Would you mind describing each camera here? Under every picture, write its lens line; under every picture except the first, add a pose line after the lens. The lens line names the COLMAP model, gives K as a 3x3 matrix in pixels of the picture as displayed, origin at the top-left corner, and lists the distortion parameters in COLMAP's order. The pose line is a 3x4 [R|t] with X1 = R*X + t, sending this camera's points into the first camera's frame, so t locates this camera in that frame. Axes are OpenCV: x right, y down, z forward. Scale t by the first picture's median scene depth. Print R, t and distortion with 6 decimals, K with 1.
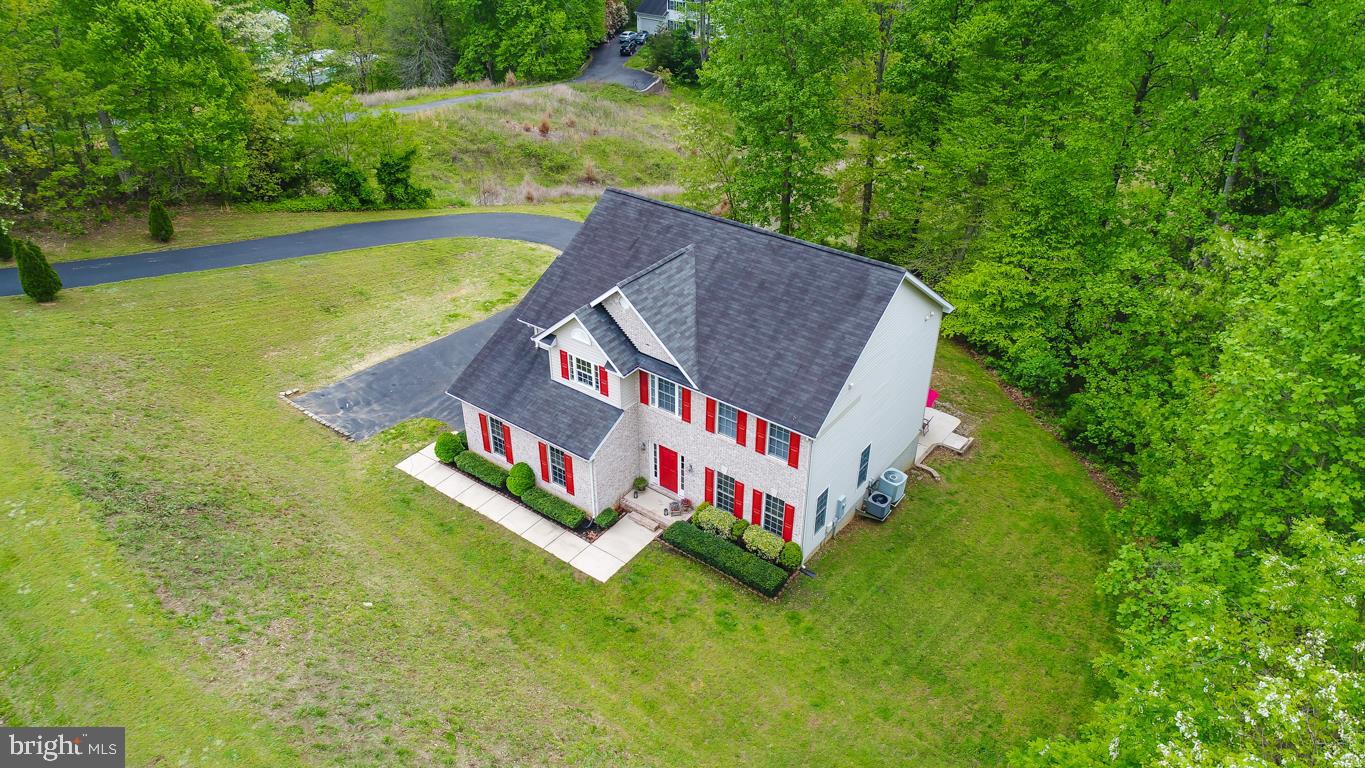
lens RADIAL K [[931.8, 0, 682.5], [0, 931.8, 384.0], [0, 0, 1]] dist [0.023735, 0.001340]
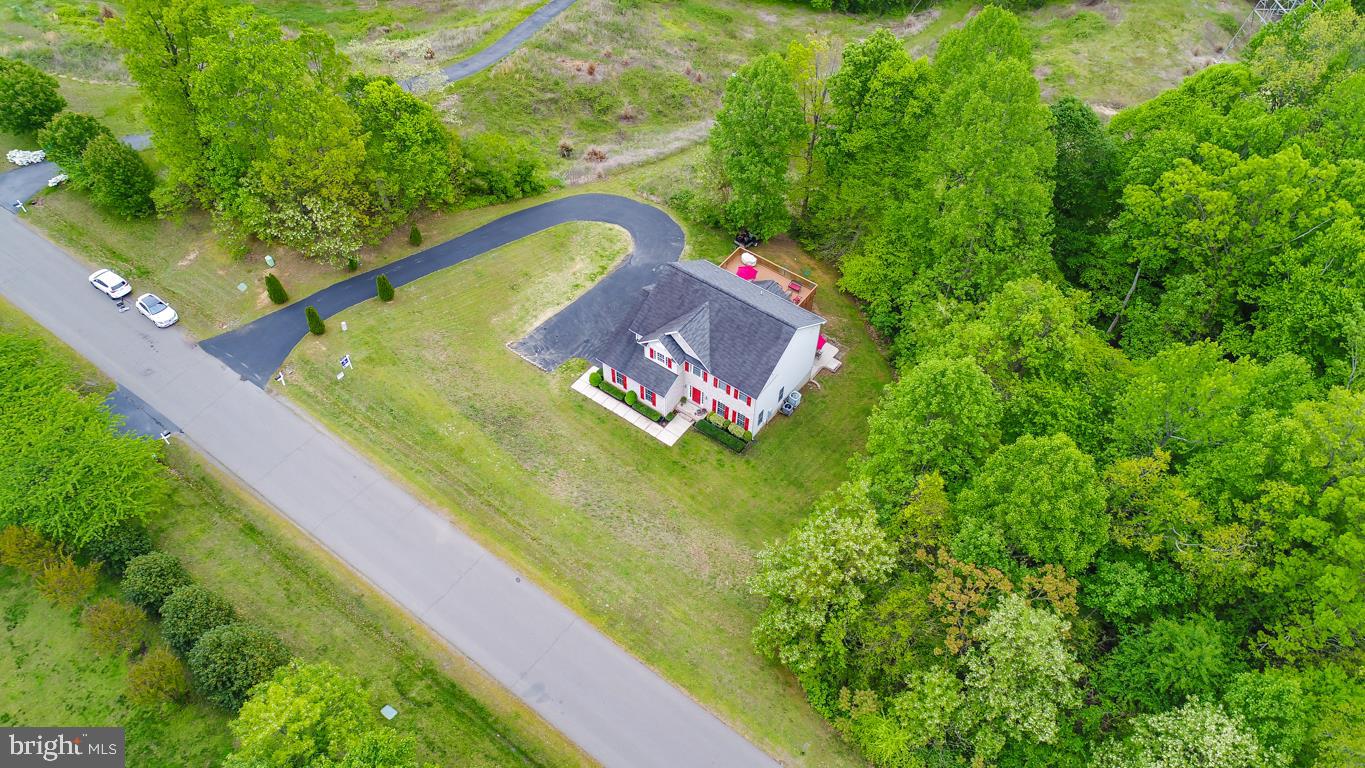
lens RADIAL K [[949.3, 0, 682.5], [0, 949.3, 384.0], [0, 0, 1]] dist [0.087607, 0.002563]
pose [[0.999918, 0.000364, 0.012803, -0.082532], [-0.004108, 0.955912, 0.293624, -0.648046], [-0.012132, -0.293653, 0.955835, -1.281392]]
